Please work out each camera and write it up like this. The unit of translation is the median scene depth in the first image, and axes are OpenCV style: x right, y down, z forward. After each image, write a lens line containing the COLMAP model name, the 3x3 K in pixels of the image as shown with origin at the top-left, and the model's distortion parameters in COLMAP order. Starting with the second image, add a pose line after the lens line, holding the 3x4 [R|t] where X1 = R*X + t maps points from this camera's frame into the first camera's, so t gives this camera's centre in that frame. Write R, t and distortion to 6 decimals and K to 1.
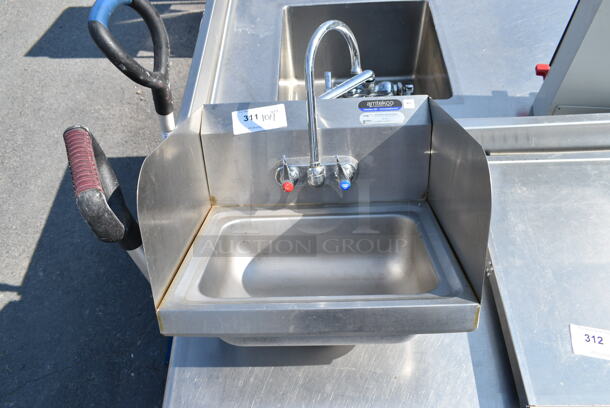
lens RADIAL K [[459.0, 0, 308.3], [0, 459.0, 203.4], [0, 0, 1]] dist [-0.026444, 0.001619]
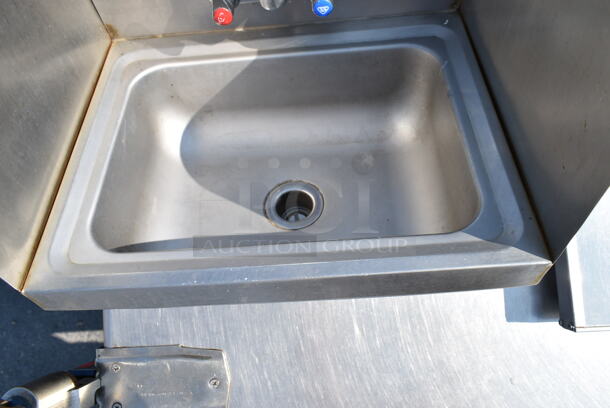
lens RADIAL K [[459.0, 0, 308.3], [0, 459.0, 203.4], [0, 0, 1]] dist [-0.026444, 0.001619]
pose [[0.997891, -0.064649, 0.005873, 0.040044], [0.052604, 0.858328, 0.510397, -0.112368], [-0.038038, -0.509012, 0.859919, 0.369353]]
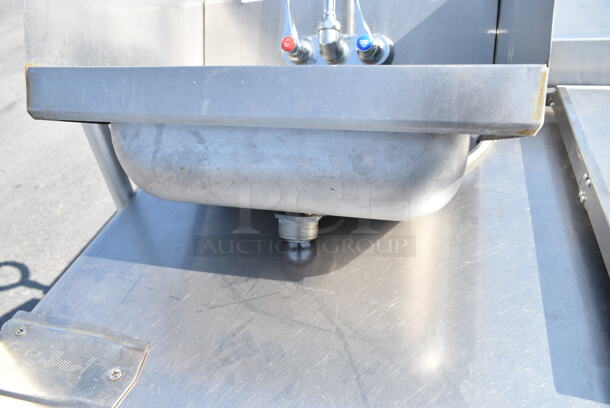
lens RADIAL K [[459.0, 0, 308.3], [0, 459.0, 203.4], [0, 0, 1]] dist [-0.026444, 0.001619]
pose [[0.968564, 0.118385, -0.218789, 0.169514], [-0.173302, 0.952073, -0.252038, 0.369657], [0.178465, 0.282031, 0.942660, 0.355497]]
